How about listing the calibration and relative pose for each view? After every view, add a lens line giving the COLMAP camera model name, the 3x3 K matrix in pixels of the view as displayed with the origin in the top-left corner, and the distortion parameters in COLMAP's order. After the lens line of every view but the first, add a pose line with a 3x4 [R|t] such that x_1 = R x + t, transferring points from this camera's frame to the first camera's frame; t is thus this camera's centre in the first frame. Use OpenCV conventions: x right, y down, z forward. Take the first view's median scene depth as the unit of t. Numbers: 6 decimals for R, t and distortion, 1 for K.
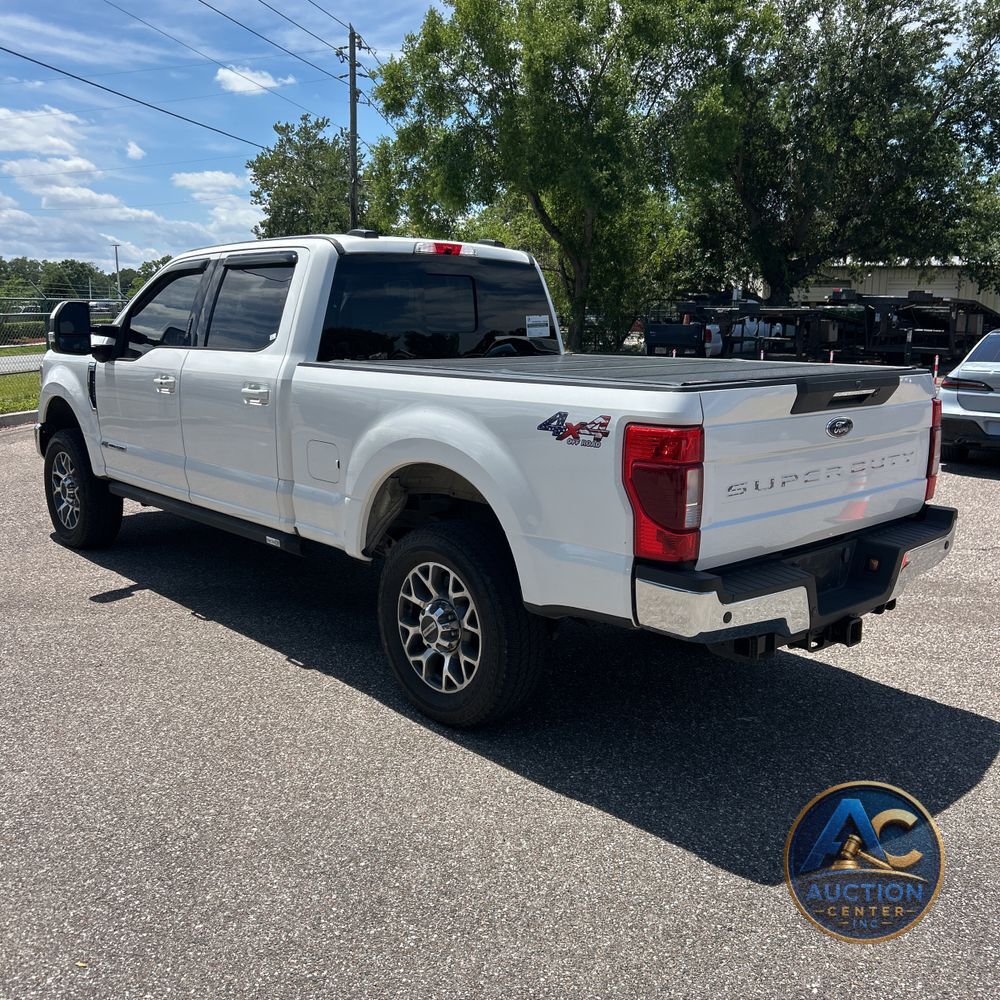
lens RADIAL K [[1015.0, 0, 498.0], [0, 1015.0, 485.2], [0, 0, 1]] dist [0.024796, 0.000000]
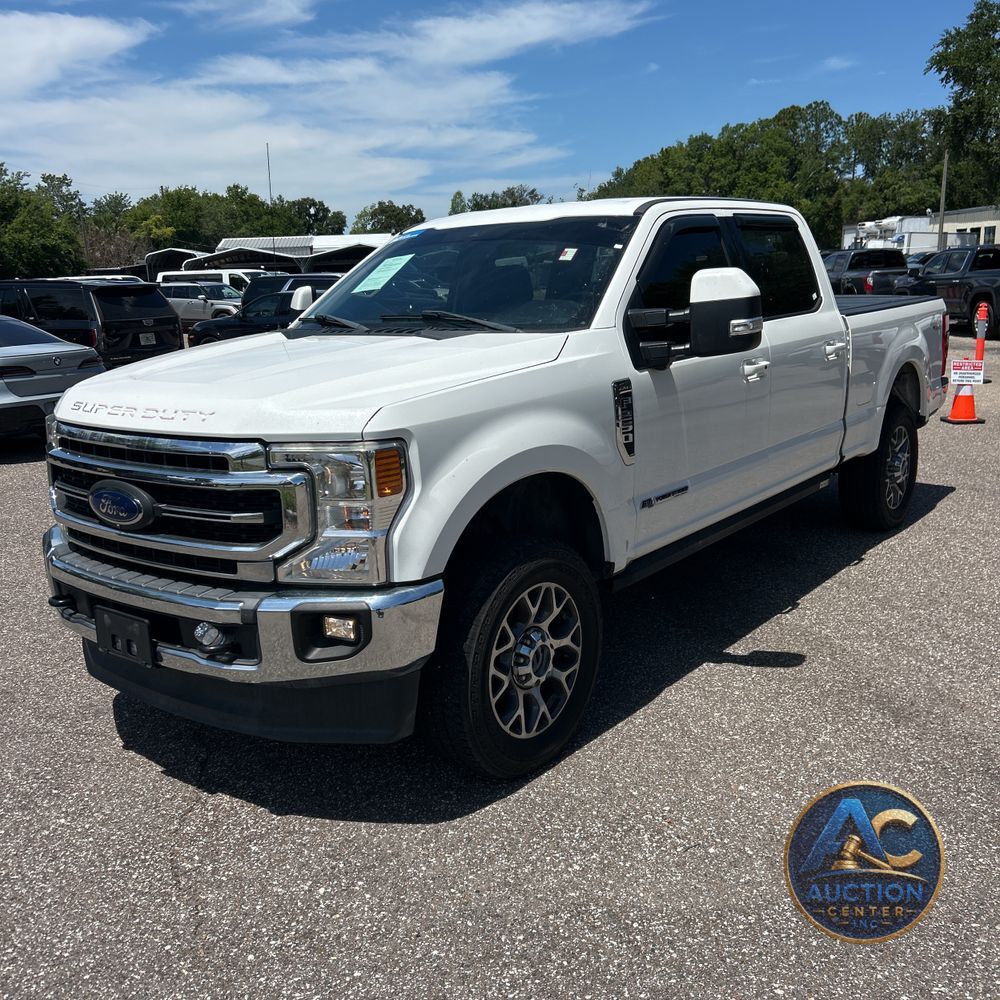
lens RADIAL K [[1018.9, 0, 486.1], [0, 1018.9, 506.5], [0, 0, 1]] dist [0.019128, 0.000000]
pose [[-0.156889, -0.219707, 0.962868, -1.235394], [0.206967, 0.945979, 0.249576, -0.272526], [-0.965687, 0.238437, -0.102942, 1.477208]]
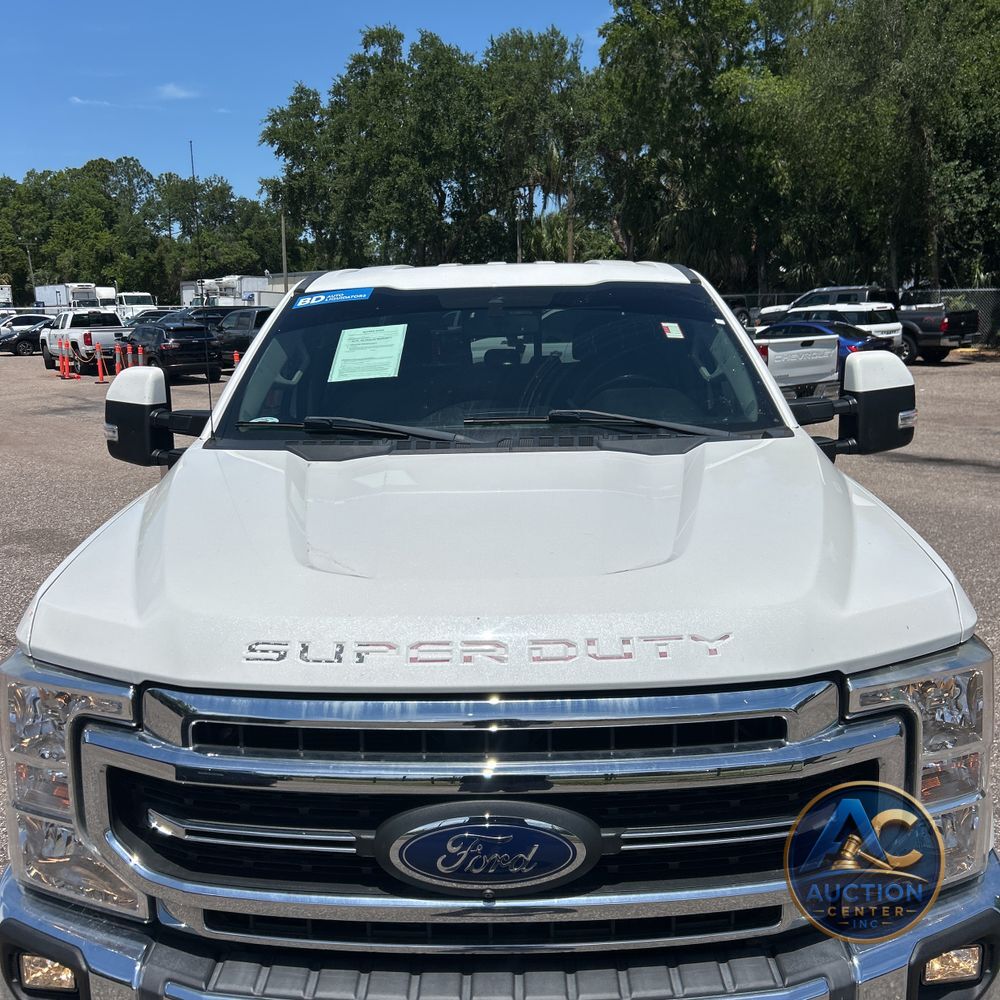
lens RADIAL K [[1018.9, 0, 490.9], [0, 1018.9, 497.8], [0, 0, 1]] dist [0.019128, 0.000000]
pose [[-0.720008, -0.120465, 0.683430, -0.775644], [0.133872, 0.942209, 0.307116, -0.357397], [-0.680930, 0.312618, -0.662272, 1.807641]]
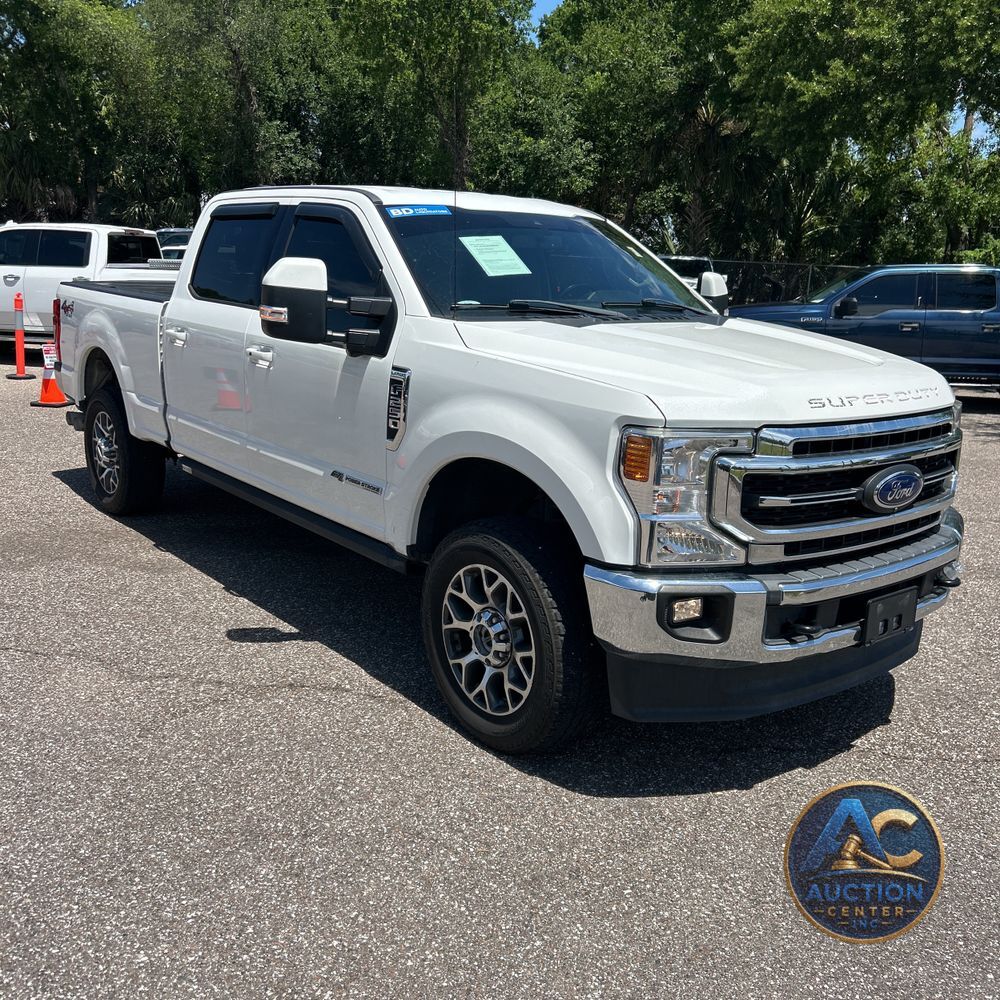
lens RADIAL K [[1018.9, 0, 497.6], [0, 1018.9, 498.2], [0, 0, 1]] dist [0.019128, 0.000000]
pose [[-0.996108, -0.065145, 0.059366, -0.353460], [-0.036810, 0.919500, 0.391362, -0.405507], [-0.080082, 0.387654, -0.918320, 2.270789]]
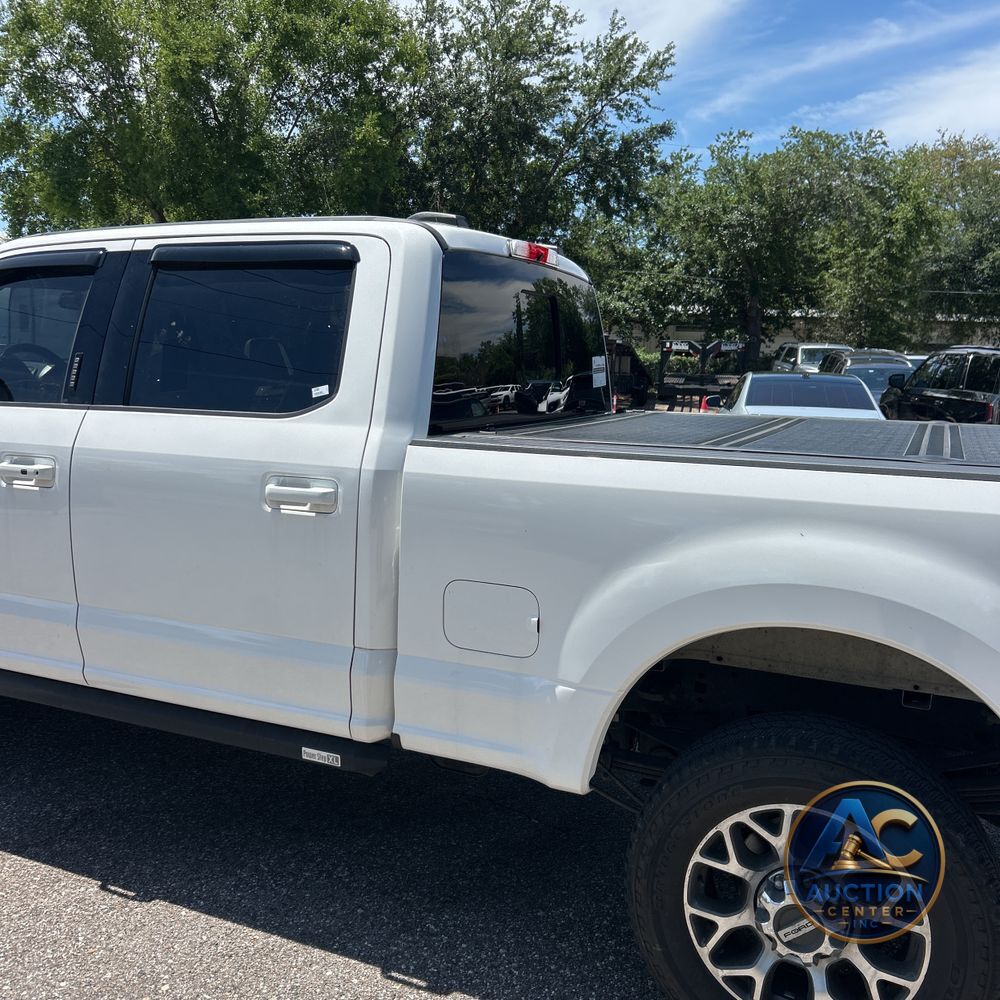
lens RADIAL K [[1015.0, 0, 490.6], [0, 1015.0, 495.6], [0, 0, 1]] dist [0.024796, 0.000000]
pose [[0.919700, -0.038463, 0.390732, -0.351702], [0.047719, 0.998763, -0.014004, -0.075862], [-0.389710, 0.031525, 0.920398, 0.450617]]
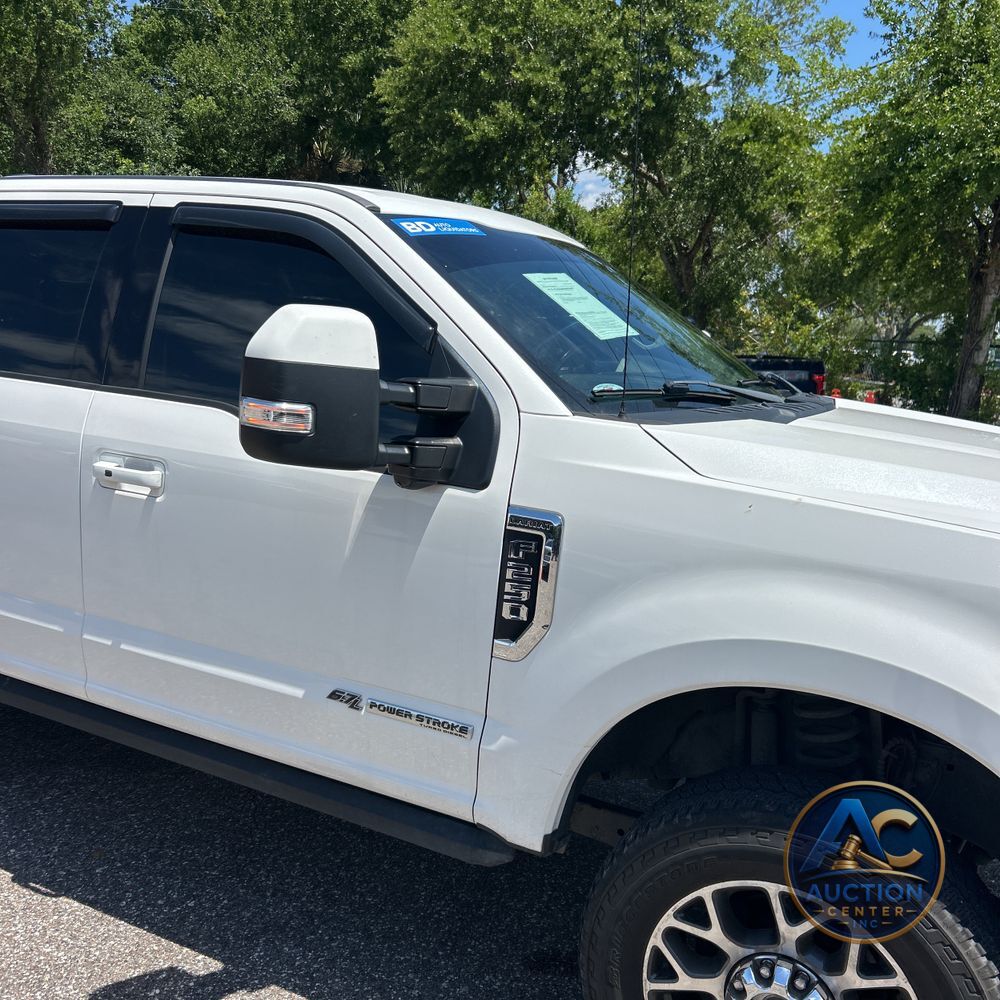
lens RADIAL K [[1018.9, 0, 496.1], [0, 1018.9, 498.8], [0, 0, 1]] dist [0.019128, 0.000000]
pose [[-0.943179, -0.007394, -0.332203, -0.078733], [-0.122510, 0.937061, 0.326969, -0.331069], [0.308877, 0.349088, -0.884722, 1.893972]]
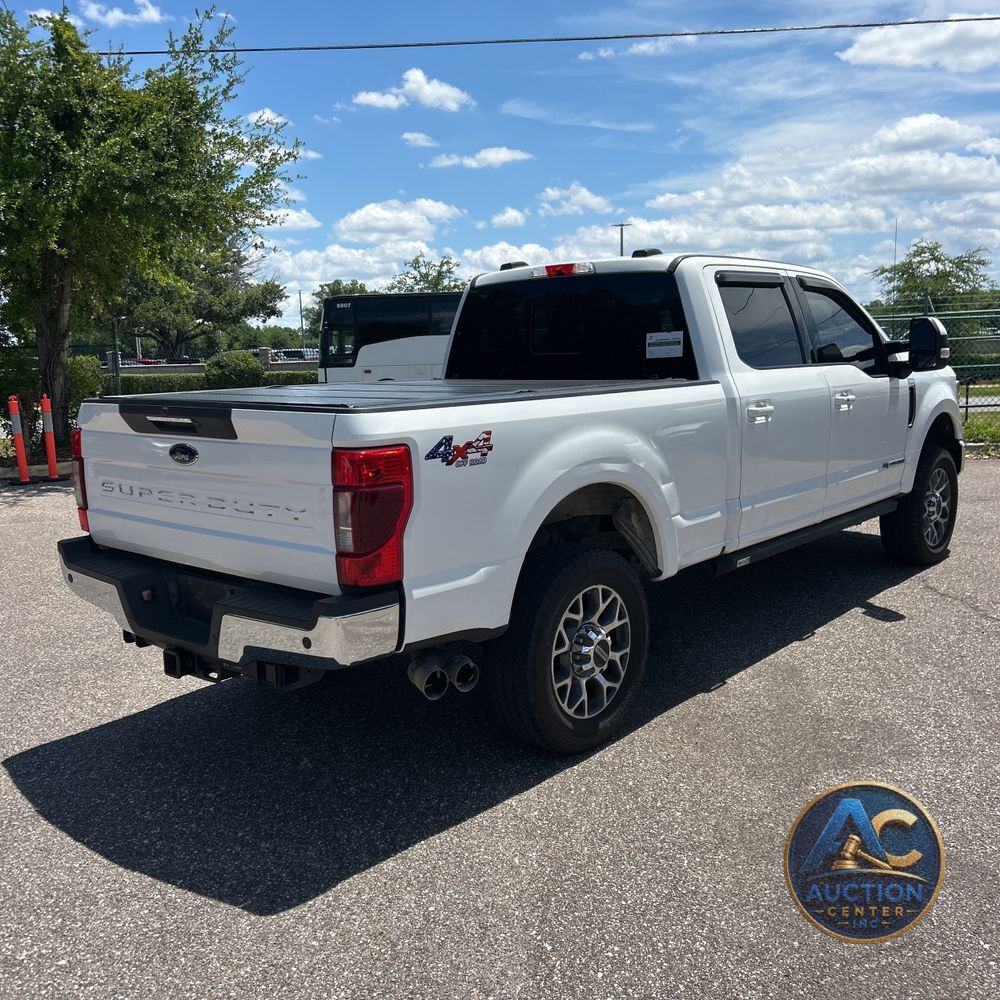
lens RADIAL K [[1018.9, 0, 481.8], [0, 1018.9, 507.9], [0, 0, 1]] dist [0.019128, 0.000000]
pose [[0.091925, 0.149213, -0.984523, 1.005167], [-0.139649, 0.980870, 0.135620, -0.135028], [0.985925, 0.125021, 0.111004, 0.886223]]
